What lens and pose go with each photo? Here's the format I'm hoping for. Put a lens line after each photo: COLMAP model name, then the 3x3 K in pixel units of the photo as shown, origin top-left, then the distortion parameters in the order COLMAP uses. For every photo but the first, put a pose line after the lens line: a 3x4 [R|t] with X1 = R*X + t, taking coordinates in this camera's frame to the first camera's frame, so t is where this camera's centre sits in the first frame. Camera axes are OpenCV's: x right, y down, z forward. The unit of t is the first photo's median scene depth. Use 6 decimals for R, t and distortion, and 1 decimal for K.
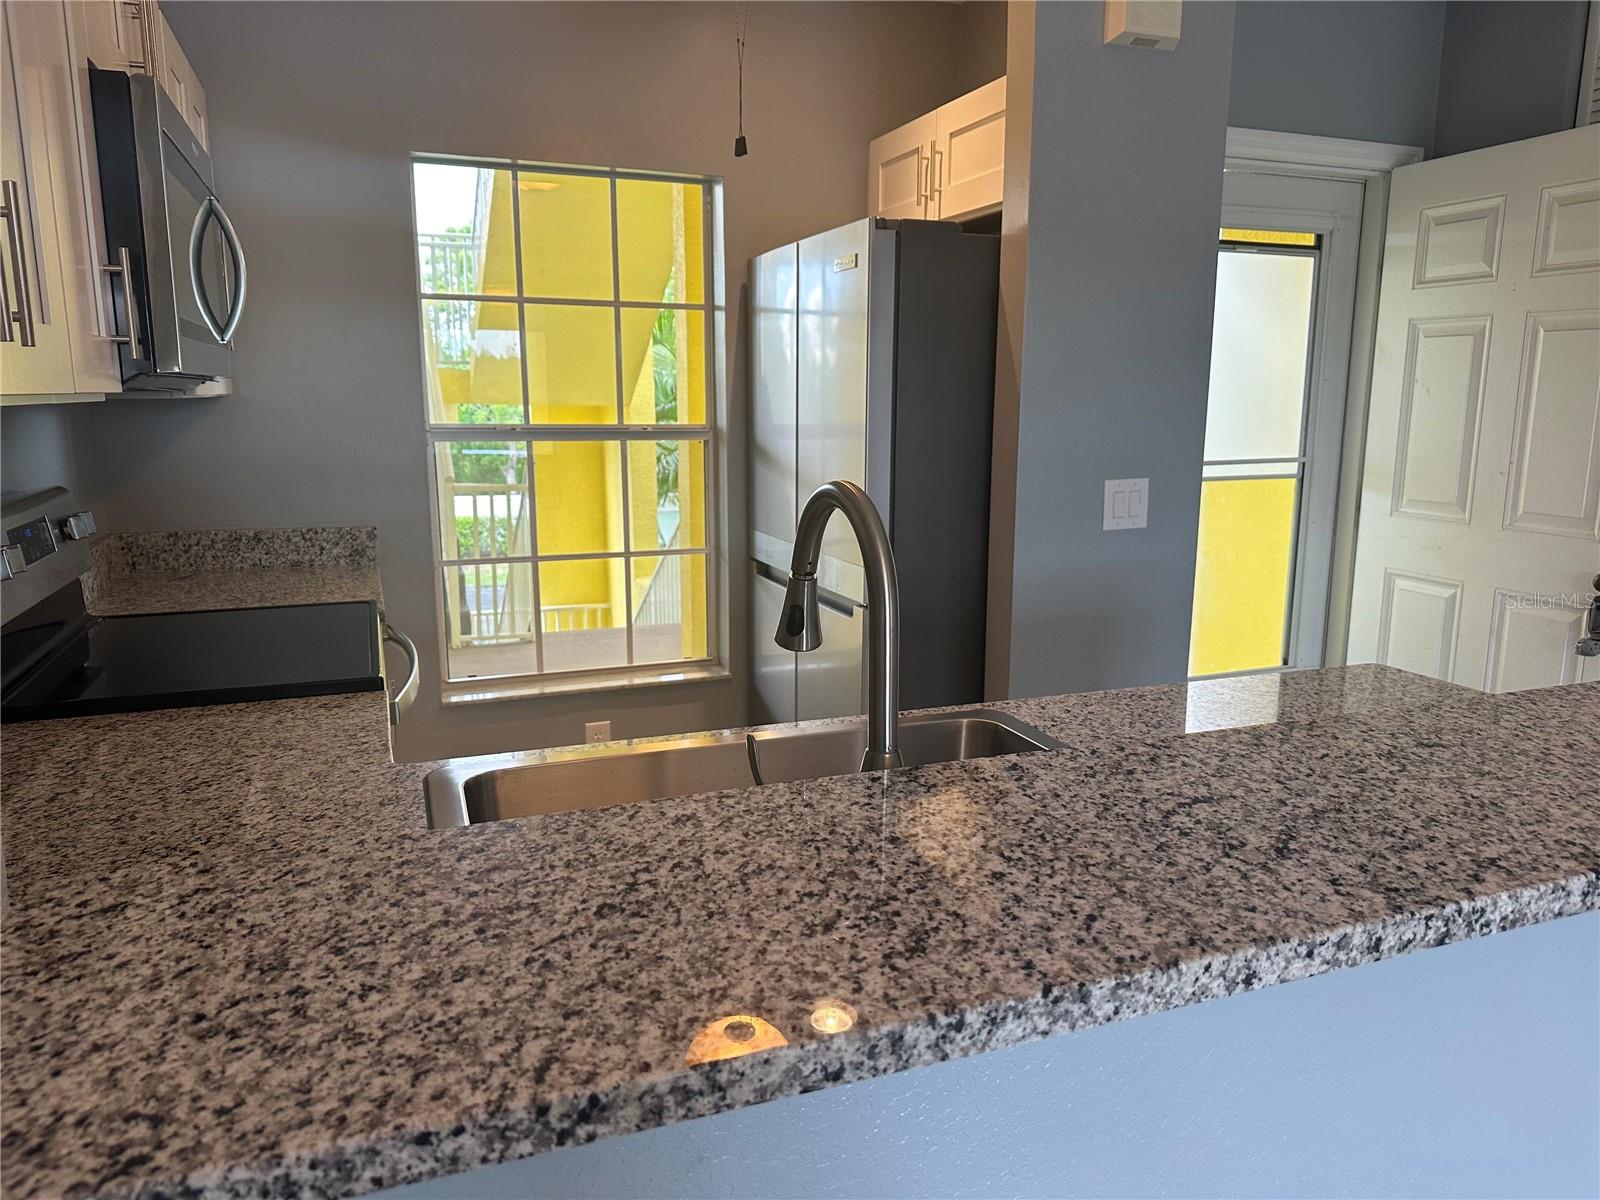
lens RADIAL K [[1106.3, 0, 802.7], [0, 1106.3, 588.6], [0, 0, 1]] dist [0.042330, -0.050521]
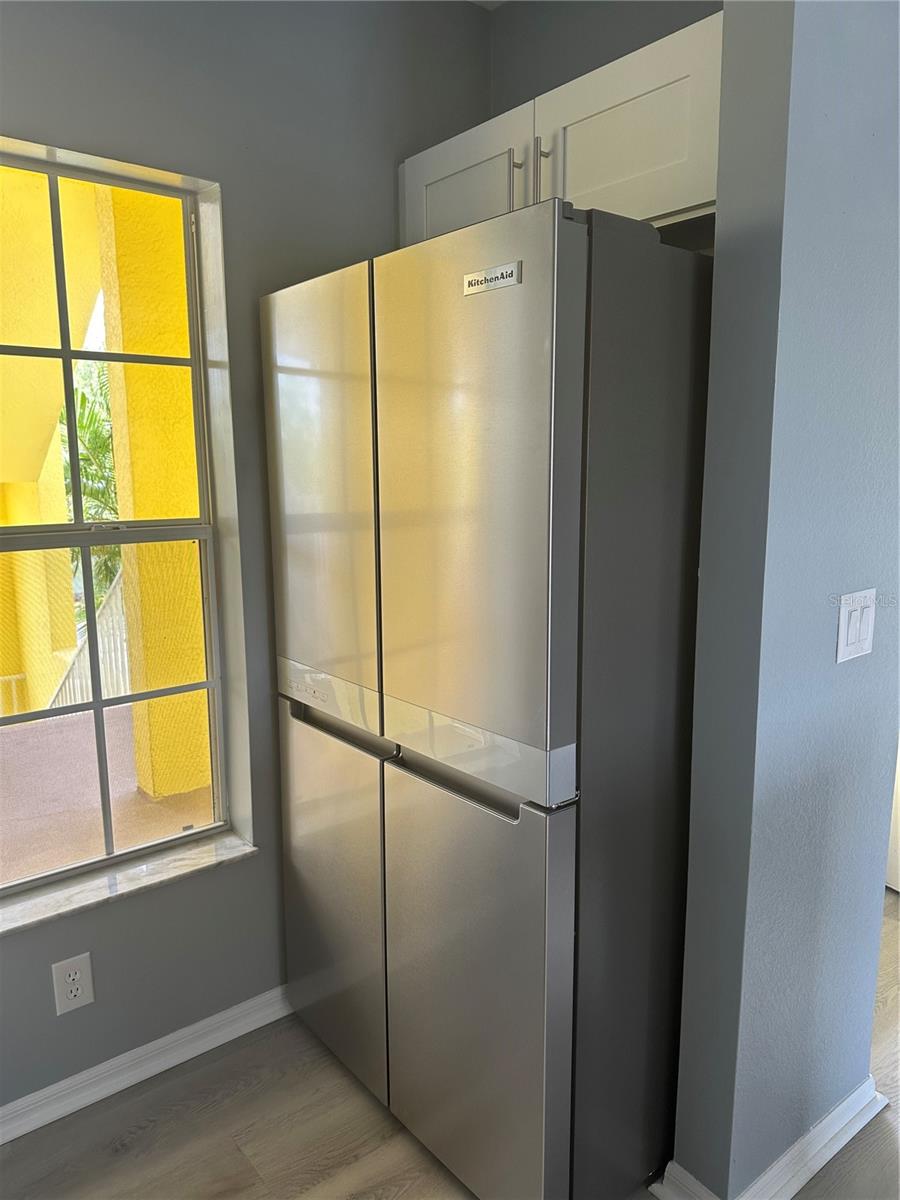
lens RADIAL K [[829.7, 0, 448.7], [0, 829.7, 594.4], [0, 0, 1]] dist [0.042330, -0.050521]
pose [[0.949779, -0.053339, 0.308342, -0.107751], [0.059514, 0.998171, -0.010650, -0.082455], [-0.307210, 0.028466, 0.951216, 0.420533]]
